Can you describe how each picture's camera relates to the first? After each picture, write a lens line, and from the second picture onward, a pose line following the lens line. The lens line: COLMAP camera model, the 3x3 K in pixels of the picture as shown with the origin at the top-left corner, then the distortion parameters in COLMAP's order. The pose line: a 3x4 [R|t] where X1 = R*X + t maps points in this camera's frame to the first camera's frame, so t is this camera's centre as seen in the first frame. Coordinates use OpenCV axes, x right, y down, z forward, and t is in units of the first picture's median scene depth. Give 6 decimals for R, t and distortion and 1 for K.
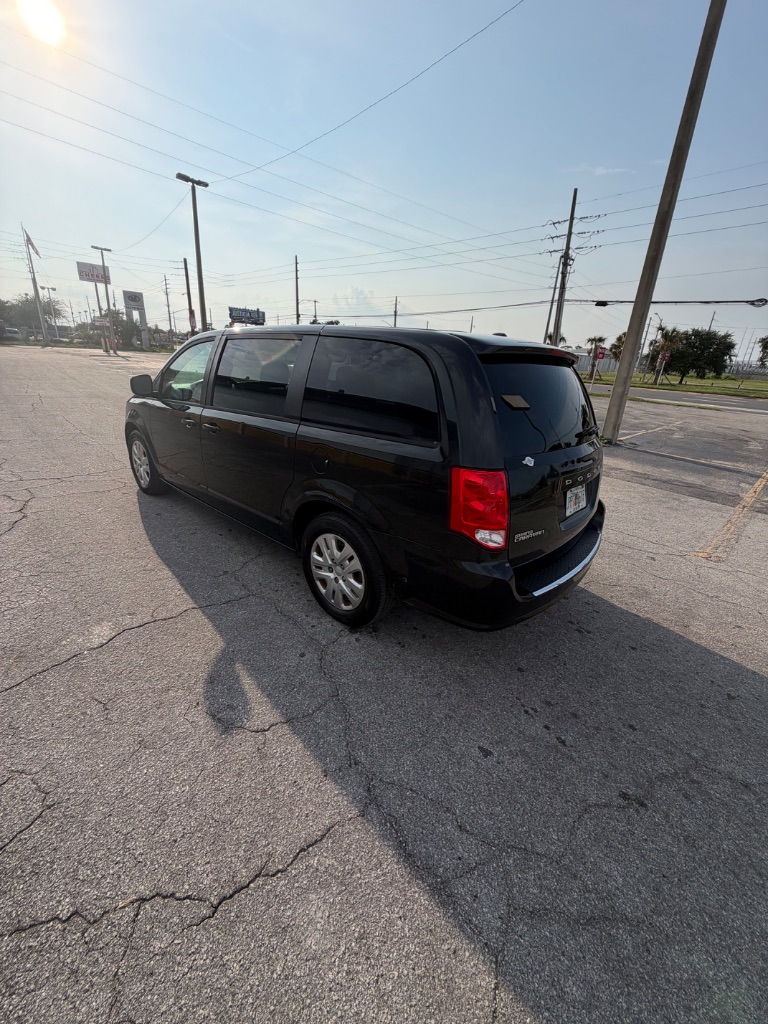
lens RADIAL K [[406.2, 0, 383.7], [0, 406.2, 509.5], [0, 0, 1]] dist [-0.001323, 0.000549]
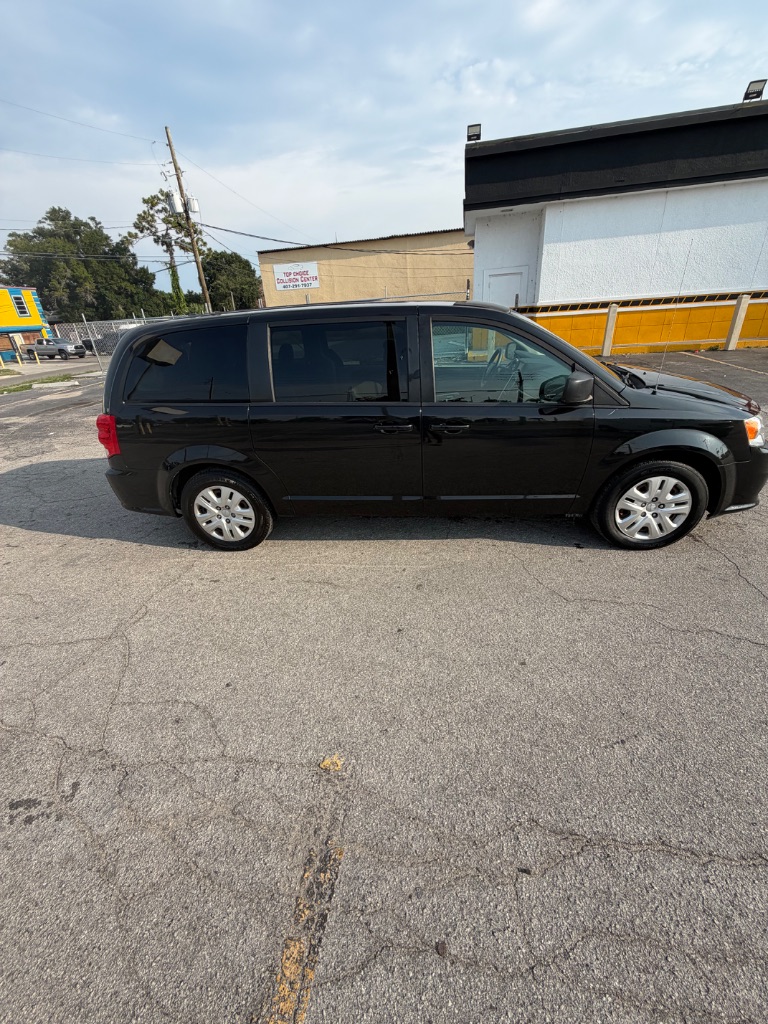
lens RADIAL K [[406.2, 0, 387.2], [0, 406.2, 514.2], [0, 0, 1]] dist [-0.001323, 0.000549]
pose [[-0.798149, 0.259333, -0.543788, 0.628557], [-0.201627, 0.735579, 0.646738, -0.885470], [0.567719, 0.625835, -0.534813, 2.345099]]
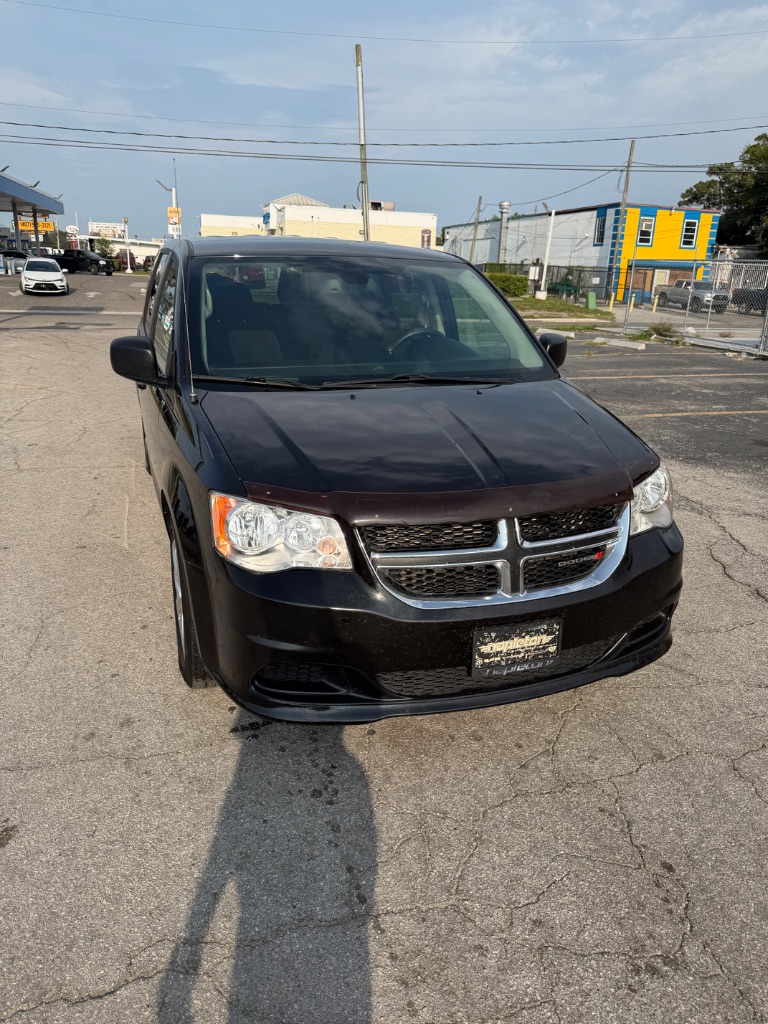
lens RADIAL K [[734.2, 0, 375.5], [0, 734.2, 519.5], [0, 0, 1]] dist [0.005318, -0.017489]
pose [[-0.873779, -0.241609, 0.422060, -1.193044], [0.089086, 0.773656, 0.627312, -1.096160], [-0.478094, 0.585732, -0.654480, 2.664865]]
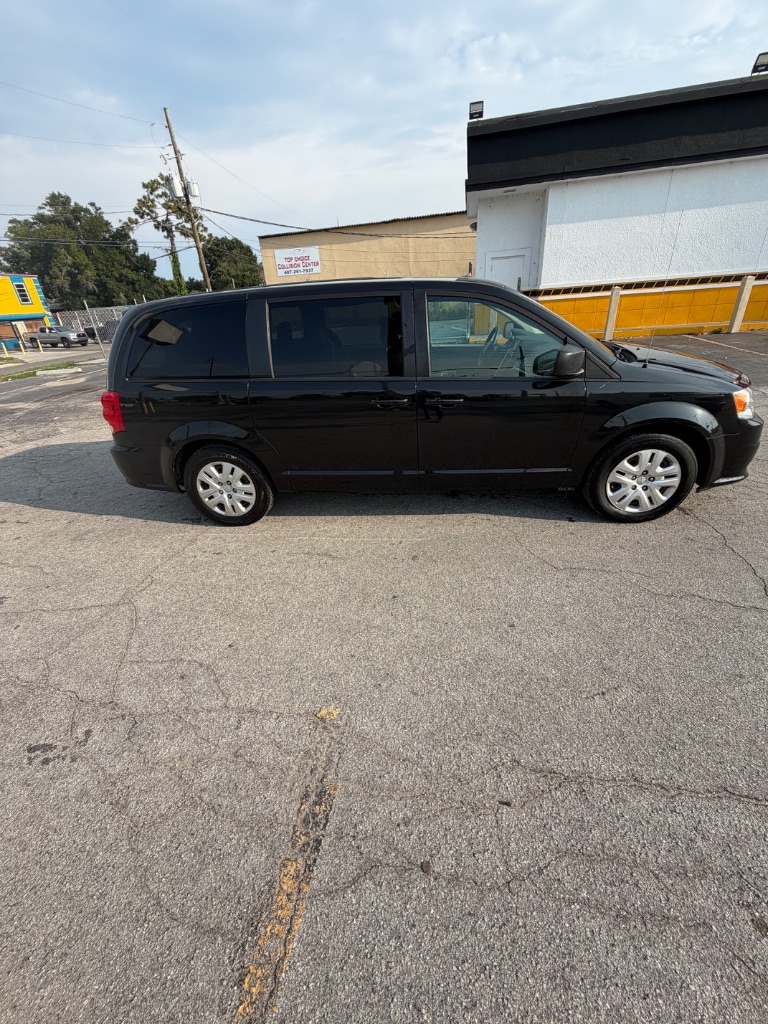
lens RADIAL K [[406.2, 0, 386.1], [0, 406.2, 512.9], [0, 0, 1]] dist [-0.001323, 0.000549]
pose [[-0.803321, 0.271880, -0.529866, 0.642782], [-0.195437, 0.720092, 0.665786, -0.877179], [0.562566, 0.638395, -0.525330, 2.397998]]
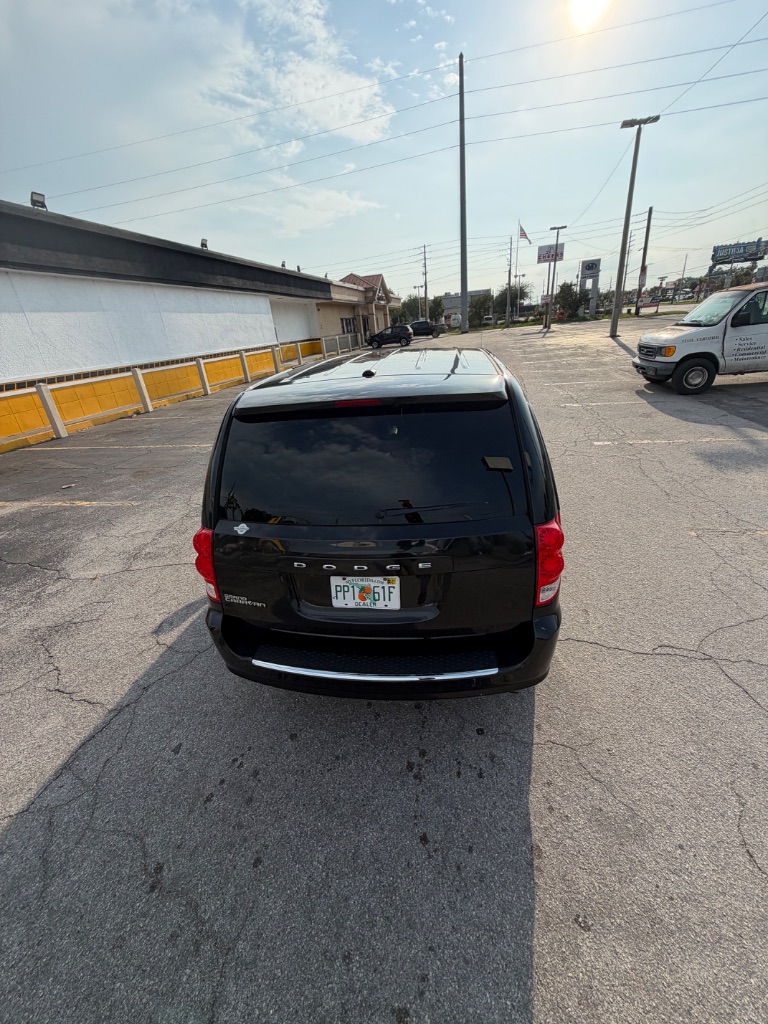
lens RADIAL K [[406.2, 0, 384.4], [0, 406.2, 509.2], [0, 0, 1]] dist [-0.001323, 0.000549]
pose [[0.566266, 0.233097, -0.790574, 0.935036], [-0.172800, 0.971434, 0.162652, -0.273157], [0.805905, 0.044507, 0.590370, 0.501213]]
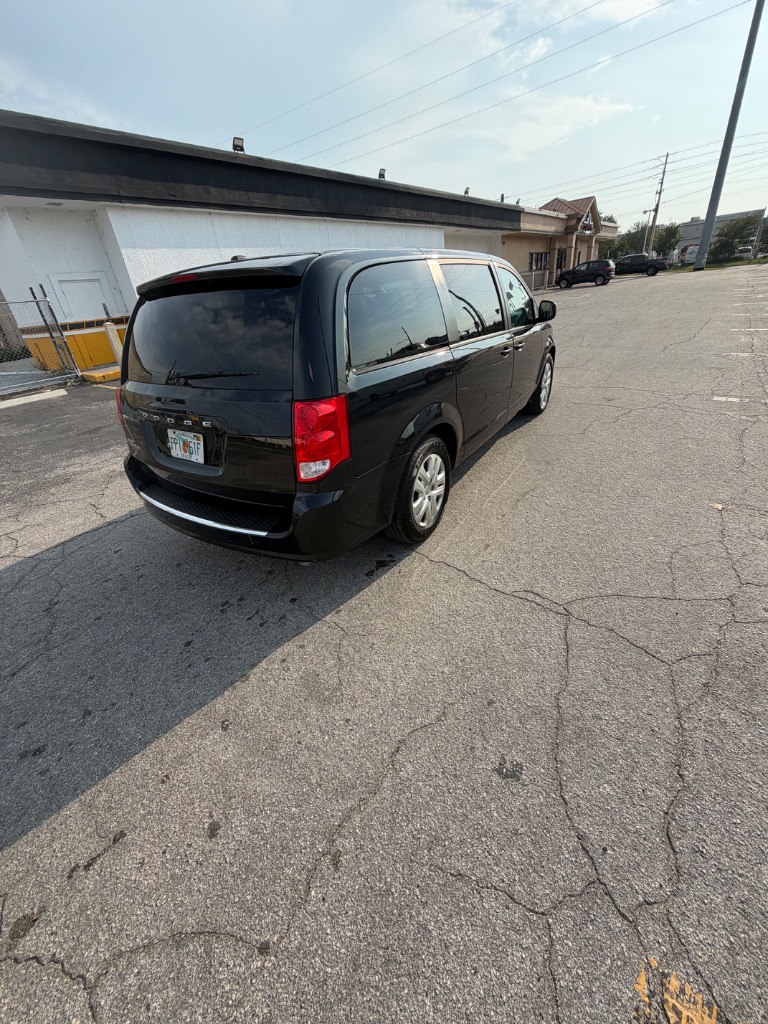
lens RADIAL K [[406.2, 0, 385.9], [0, 406.2, 509.1], [0, 0, 1]] dist [-0.001323, 0.000549]
pose [[0.171017, 0.401794, -0.899619, 1.273145], [-0.251053, 0.900702, 0.354553, -0.300991], [0.952746, 0.165217, 0.254907, 1.077209]]
